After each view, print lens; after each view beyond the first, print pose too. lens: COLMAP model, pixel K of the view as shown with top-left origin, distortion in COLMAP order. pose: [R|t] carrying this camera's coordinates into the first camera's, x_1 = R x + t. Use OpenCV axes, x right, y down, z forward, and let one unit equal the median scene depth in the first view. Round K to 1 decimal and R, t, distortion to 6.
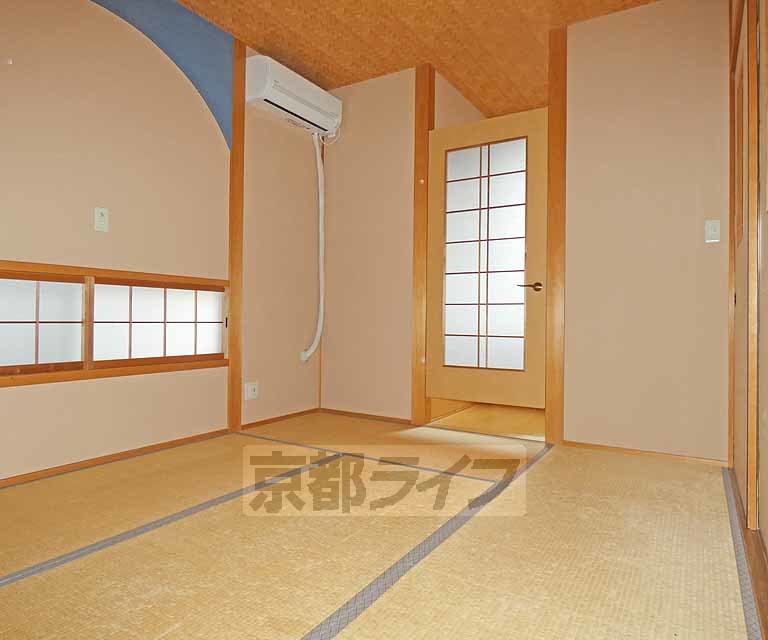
lens RADIAL K [[517.6, 0, 384.0], [0, 517.6, 320.0], [0, 0, 1]] dist [-0.001653, -0.000739]
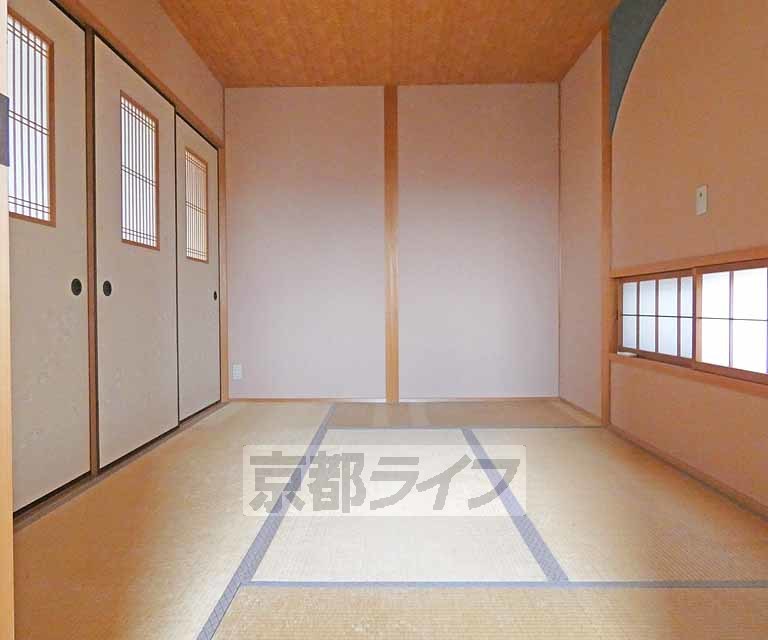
lens RADIAL K [[517.6, 0, 384.0], [0, 517.6, 320.0], [0, 0, 1]] dist [-0.001653, -0.000739]
pose [[-0.858821, 0.013060, -0.512110, 0.367533], [0.001186, 0.999723, 0.023507, -0.013755], [0.512275, 0.019581, -0.858598, 1.504572]]
